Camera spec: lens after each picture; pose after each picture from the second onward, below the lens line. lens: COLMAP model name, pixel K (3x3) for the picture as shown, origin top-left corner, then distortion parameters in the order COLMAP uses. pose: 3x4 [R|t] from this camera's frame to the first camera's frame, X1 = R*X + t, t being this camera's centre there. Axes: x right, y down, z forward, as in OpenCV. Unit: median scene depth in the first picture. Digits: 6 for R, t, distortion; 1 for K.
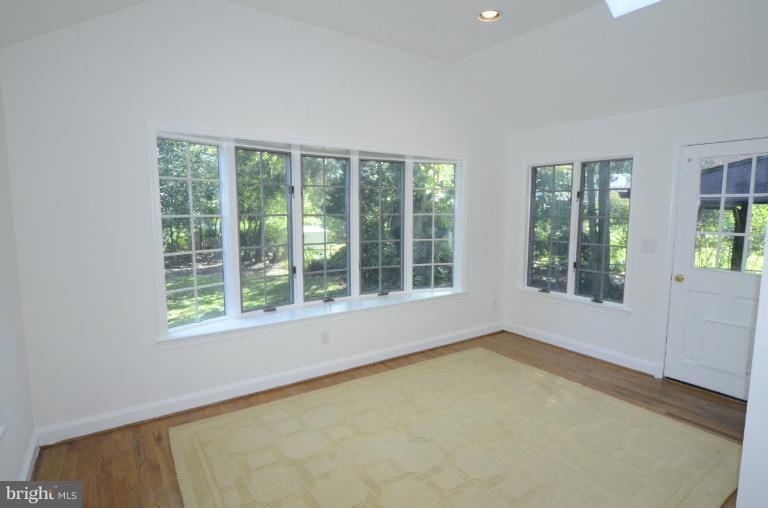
lens RADIAL K [[394.3, 0, 384.0], [0, 394.3, 254.0], [0, 0, 1]] dist [-0.004360, -0.000383]
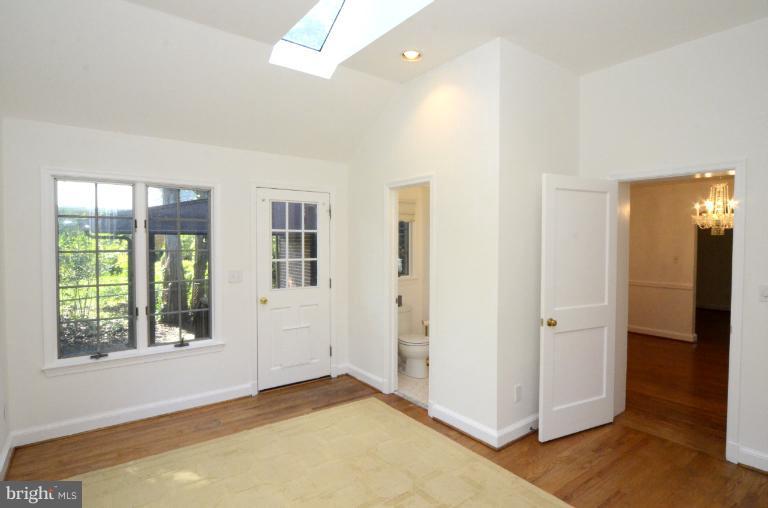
lens RADIAL K [[410.7, 0, 396.7], [0, 410.7, 252.2], [0, 0, 1]] dist [-0.003169, -0.000413]
pose [[-0.039227, -0.031916, 0.998720, -0.462324], [0.111005, 0.993164, 0.036099, -0.079309], [-0.993045, 0.112279, -0.035416, 0.631511]]
